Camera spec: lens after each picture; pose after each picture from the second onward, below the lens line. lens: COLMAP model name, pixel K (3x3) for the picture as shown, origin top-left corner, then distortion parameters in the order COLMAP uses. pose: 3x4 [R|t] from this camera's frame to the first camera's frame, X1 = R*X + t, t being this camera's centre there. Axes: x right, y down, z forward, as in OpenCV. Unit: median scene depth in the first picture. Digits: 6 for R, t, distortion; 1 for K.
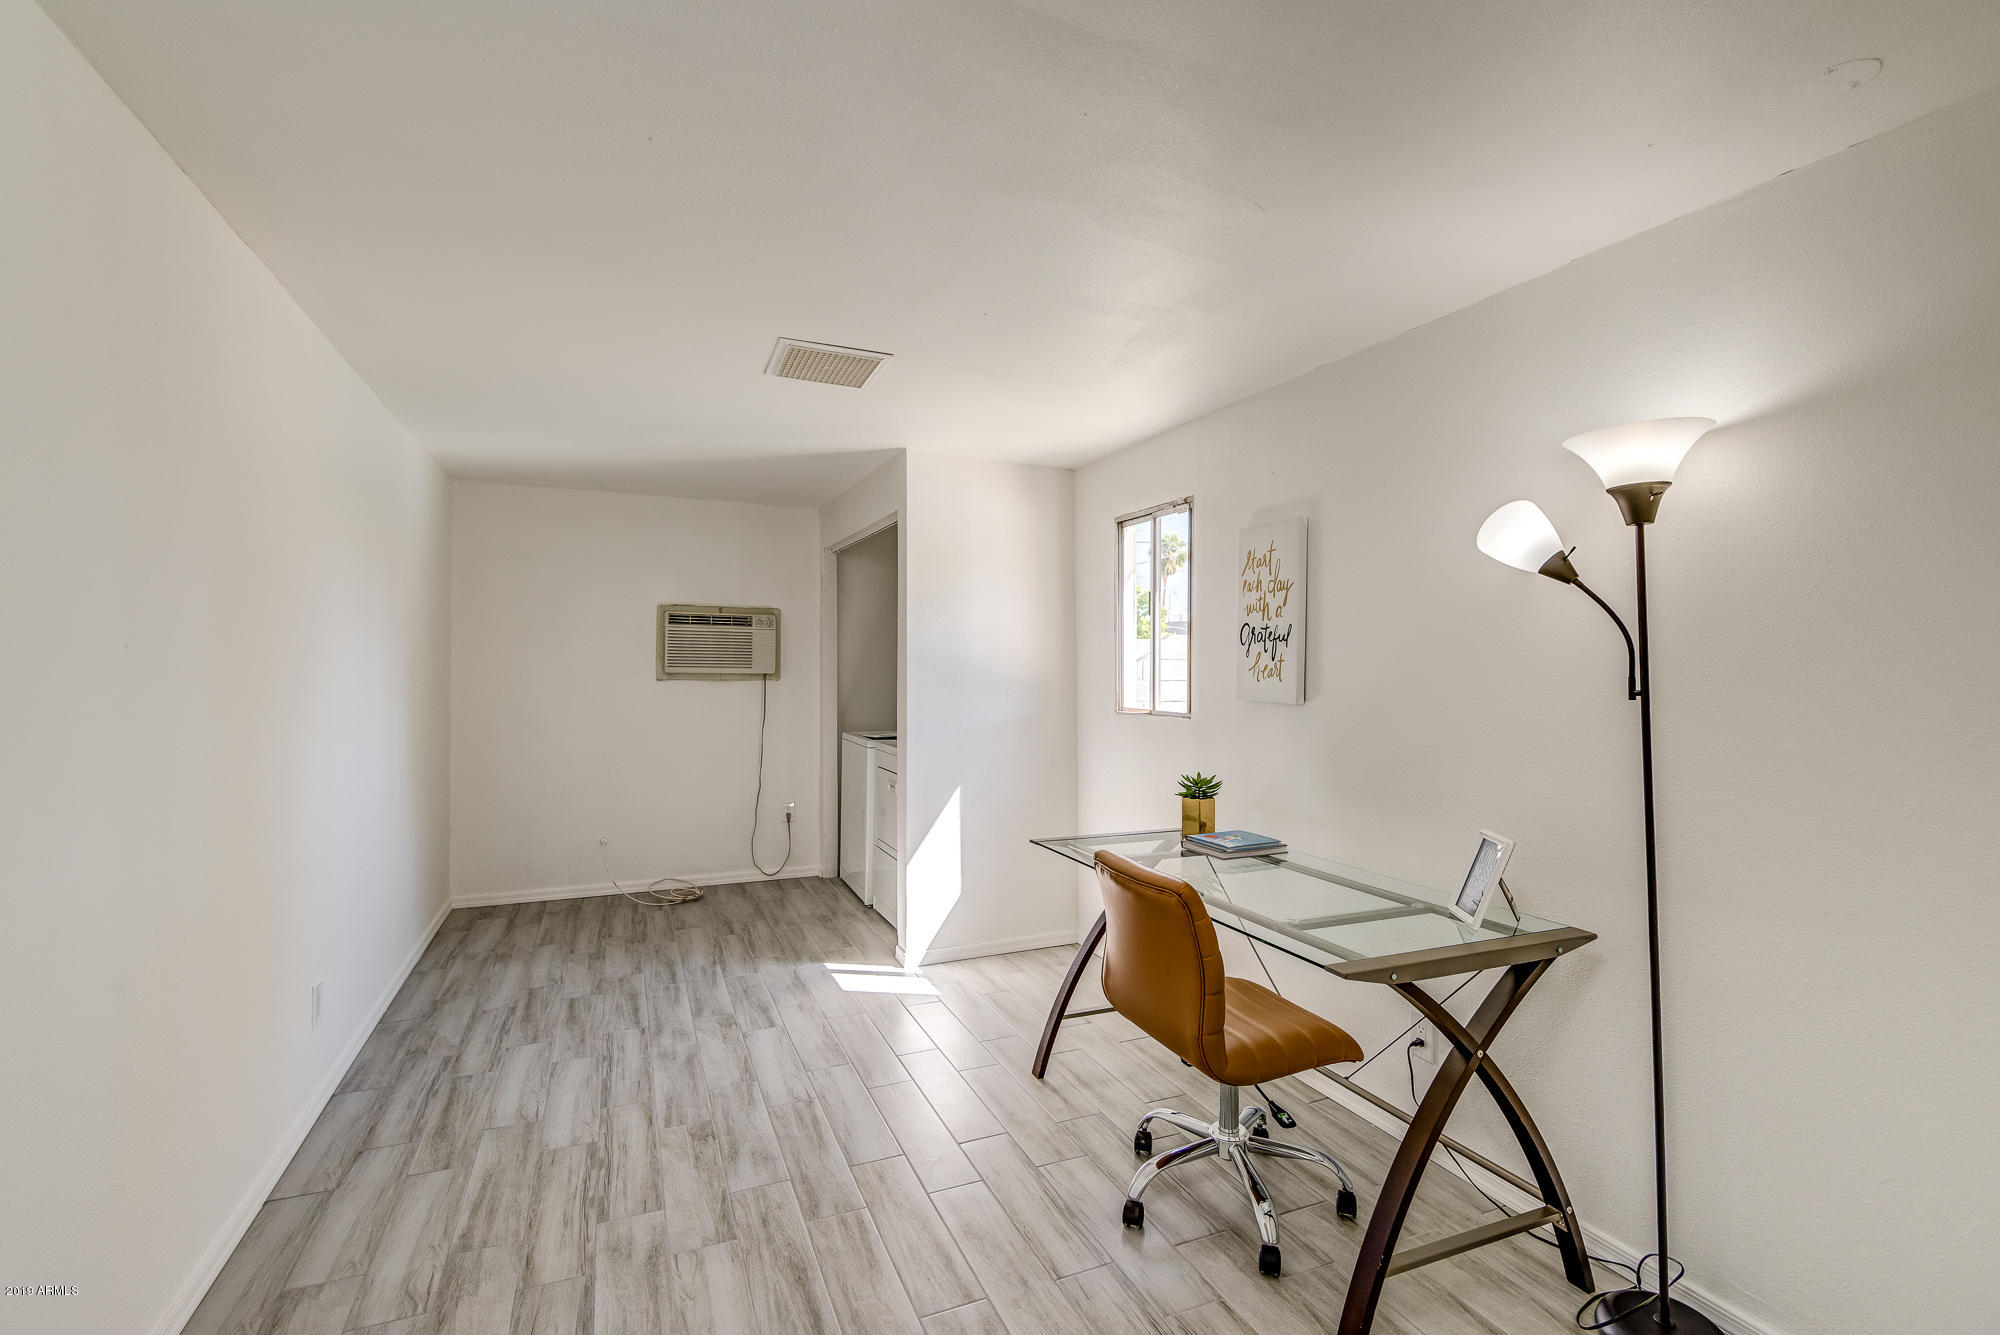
lens RADIAL K [[907.2, 0, 1006.0], [0, 907.2, 653.4], [0, 0, 1]] dist [0.020982, -0.012223]
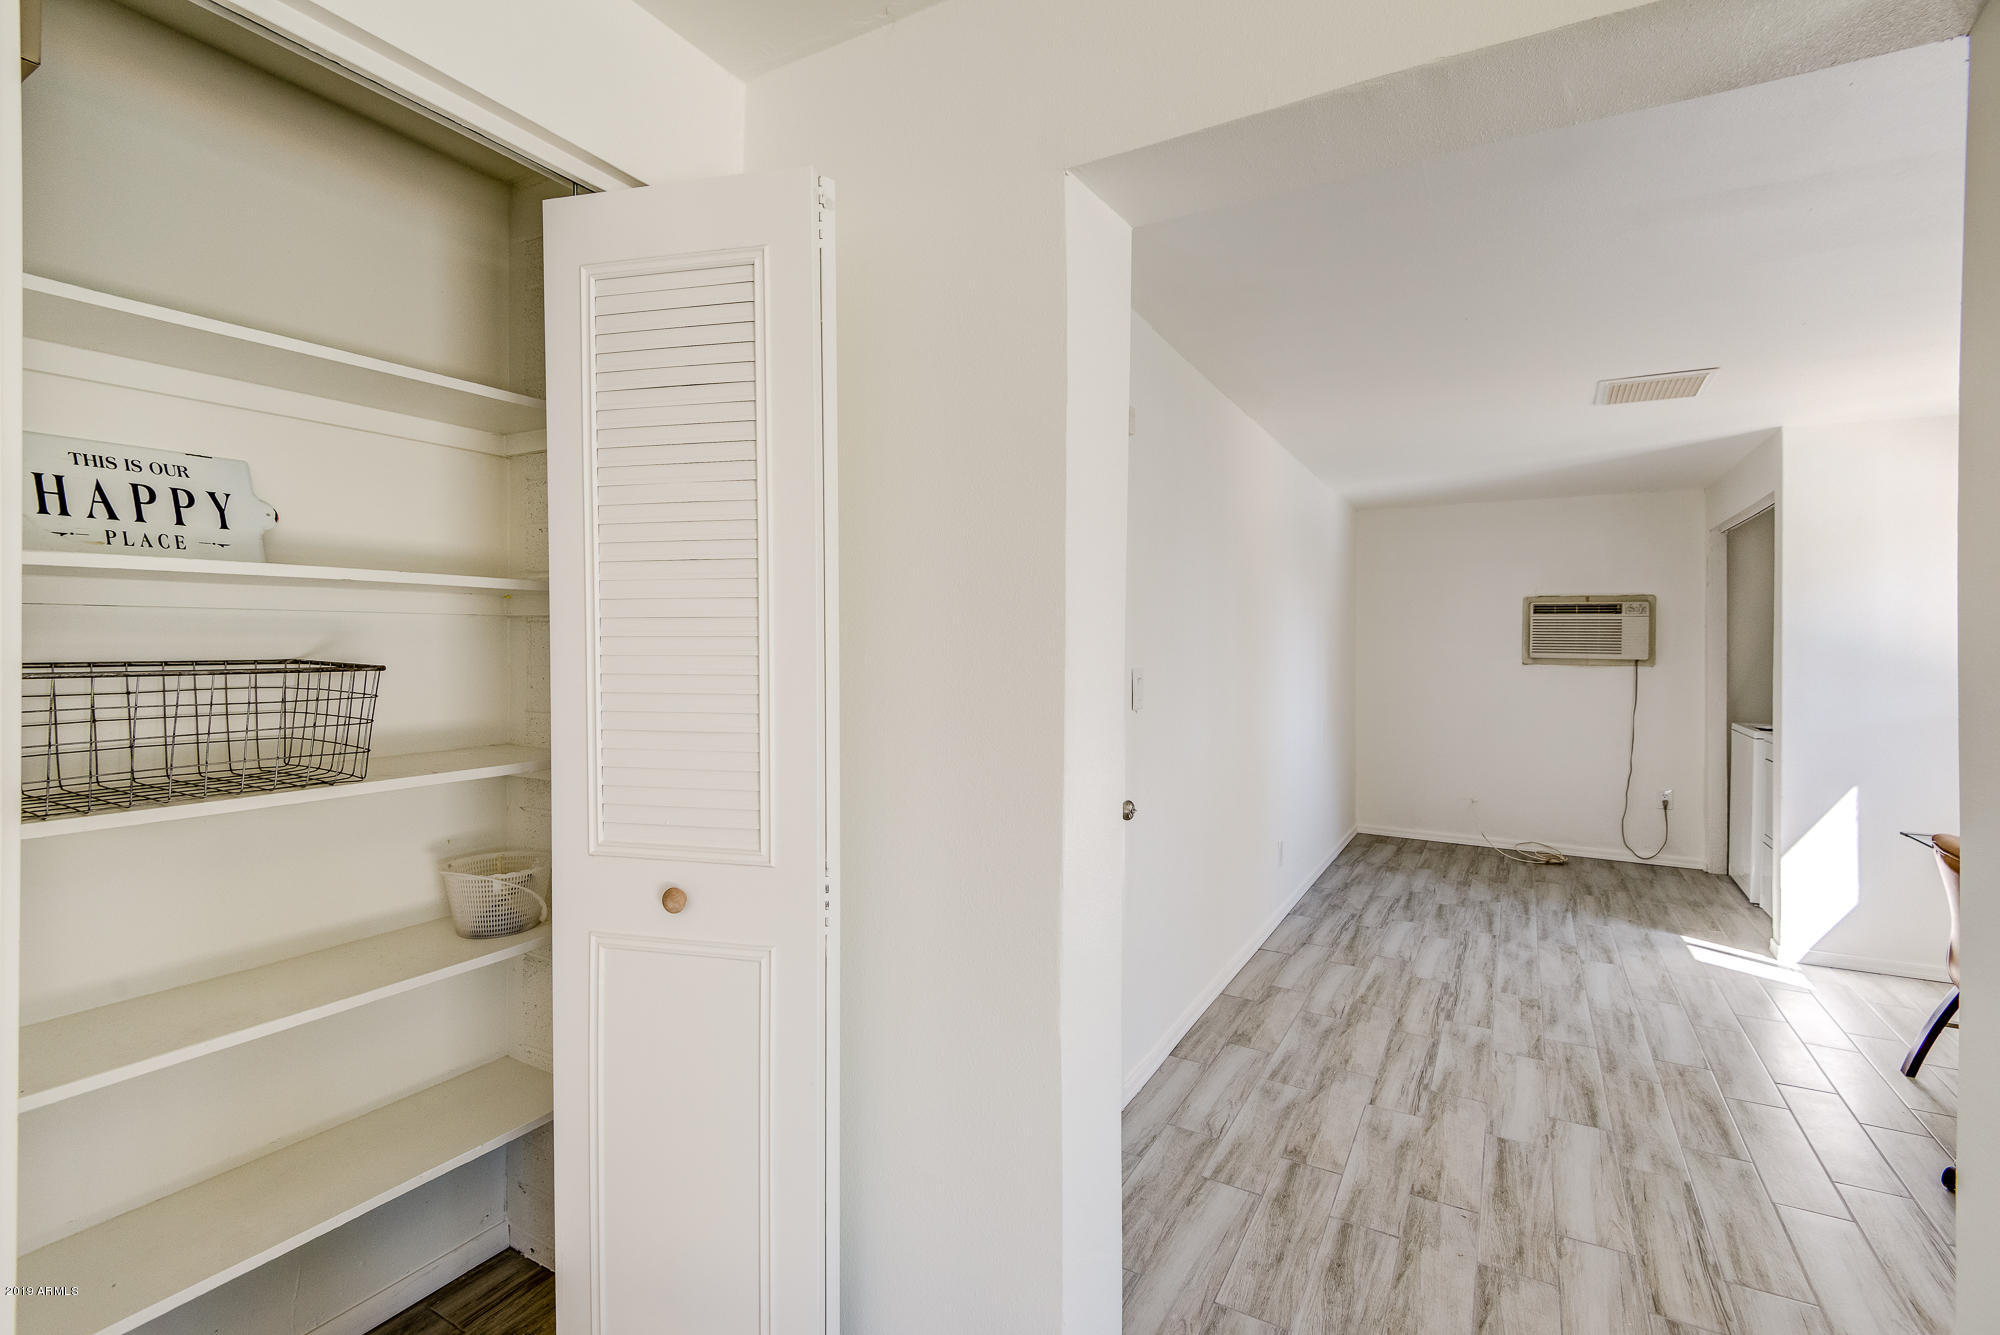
lens RADIAL K [[907.2, 0, 1008.4], [0, 907.2, 637.2], [0, 0, 1]] dist [0.020982, -0.012223]
pose [[0.610021, -0.003275, -0.792379, 0.226281], [-0.000657, 0.999989, -0.004639, 0.004038], [0.792385, 0.003351, 0.610012, -0.356584]]
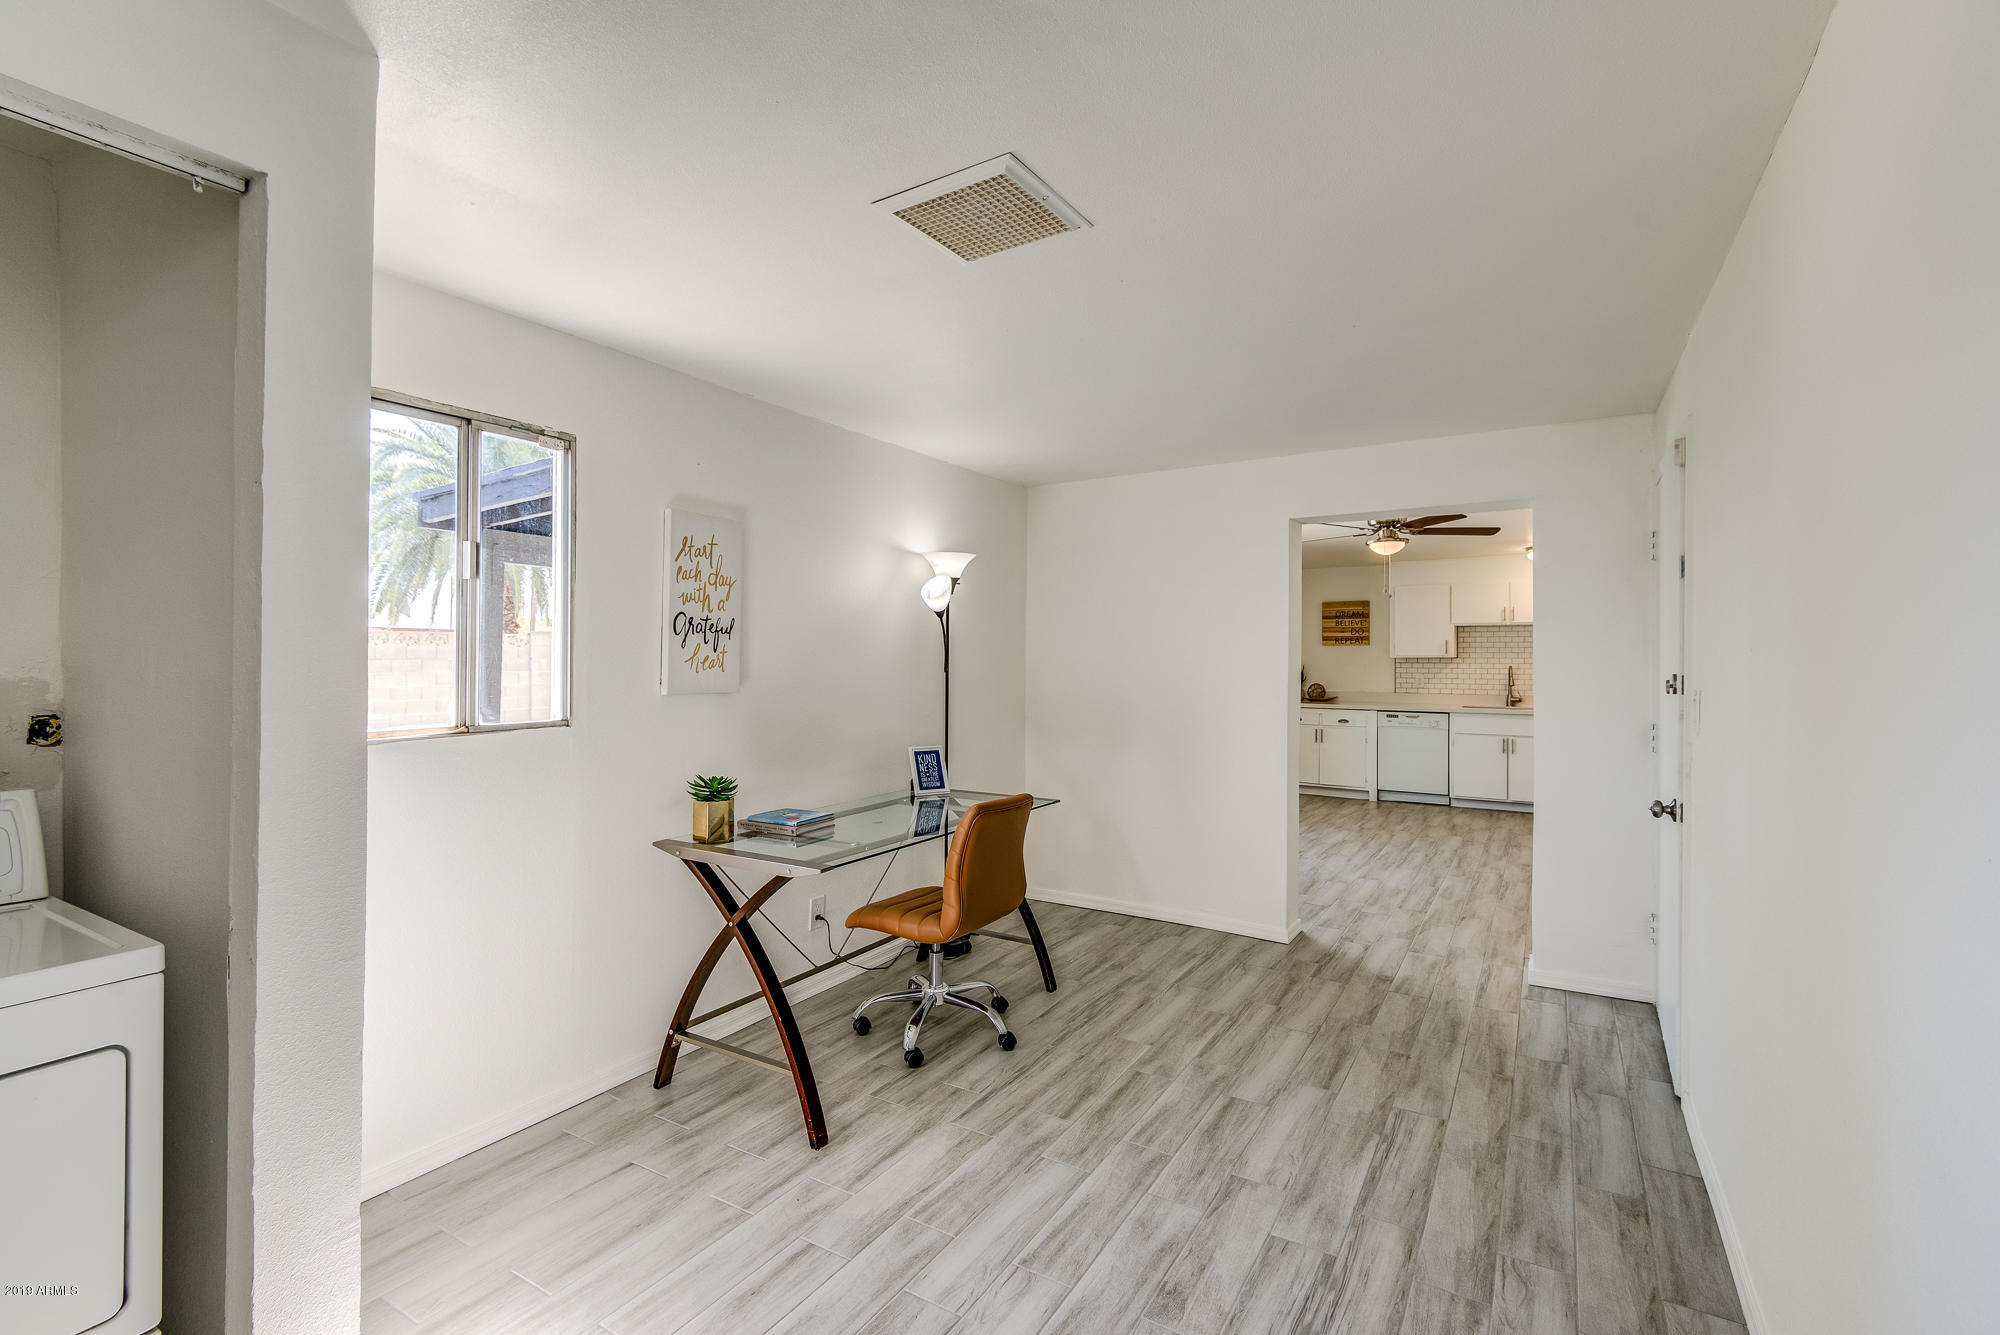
lens RADIAL K [[907.2, 0, 999.3], [0, 907.2, 641.2], [0, 0, 1]] dist [0.020982, -0.012223]
pose [[-0.579464, 0.004209, 0.814987, -0.758460], [-0.016287, 0.999727, -0.016743, 0.008387], [-0.814835, -0.022975, -0.579238, 1.375977]]
